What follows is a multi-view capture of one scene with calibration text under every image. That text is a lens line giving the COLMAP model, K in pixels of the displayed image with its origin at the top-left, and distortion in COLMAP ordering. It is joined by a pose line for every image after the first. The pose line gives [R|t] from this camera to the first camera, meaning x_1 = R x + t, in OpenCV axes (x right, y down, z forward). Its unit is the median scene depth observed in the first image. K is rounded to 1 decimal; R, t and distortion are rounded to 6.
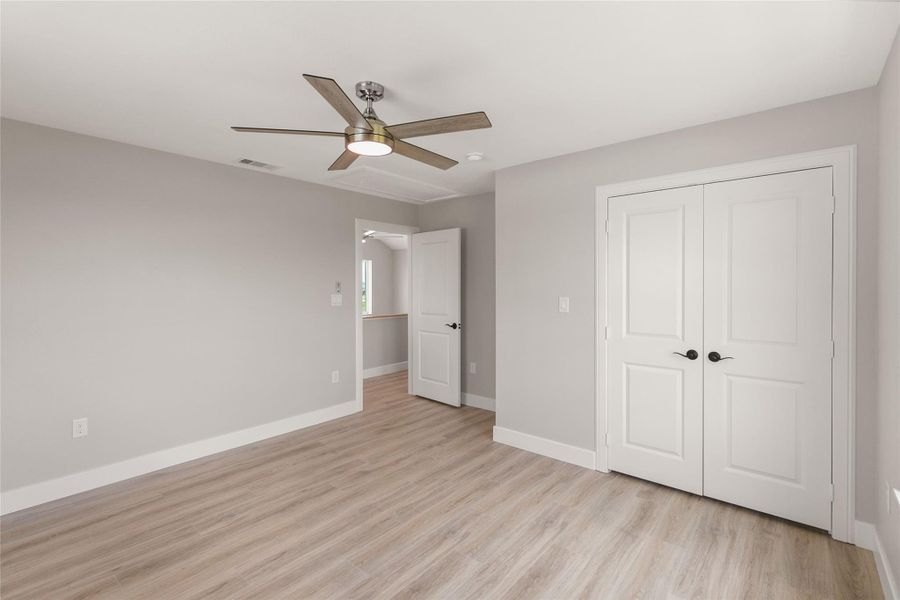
lens RADIAL K [[411.2, 0, 447.9], [0, 411.2, 291.4], [0, 0, 1]] dist [0.012437, -0.000051]
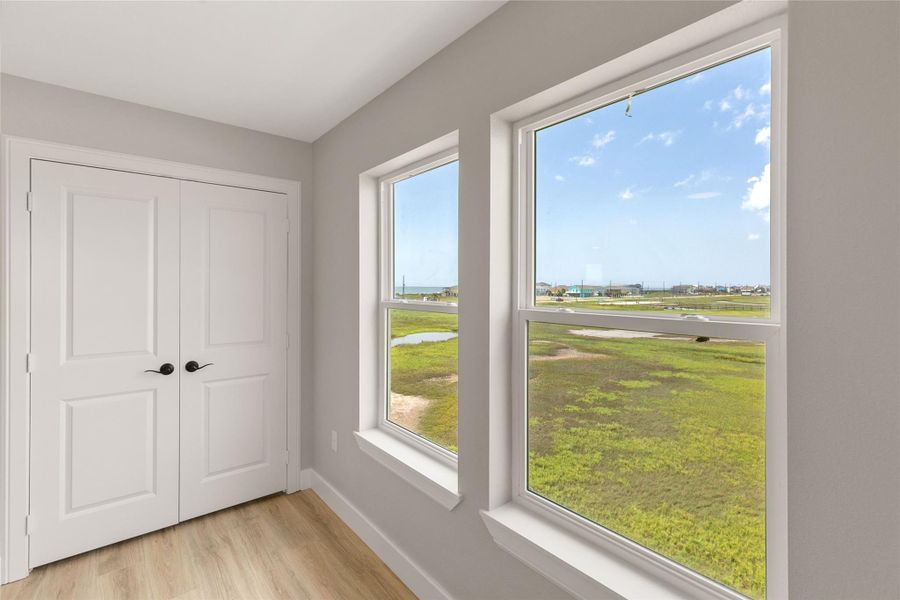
lens RADIAL K [[411.2, 0, 447.9], [0, 411.2, 291.4], [0, 0, 1]] dist [0.012437, -0.000051]
pose [[0.188089, -0.004679, 0.982141, -0.177386], [0.014105, 0.999898, 0.002062, -0.006019], [-0.982051, 0.013465, 0.188136, 0.271989]]
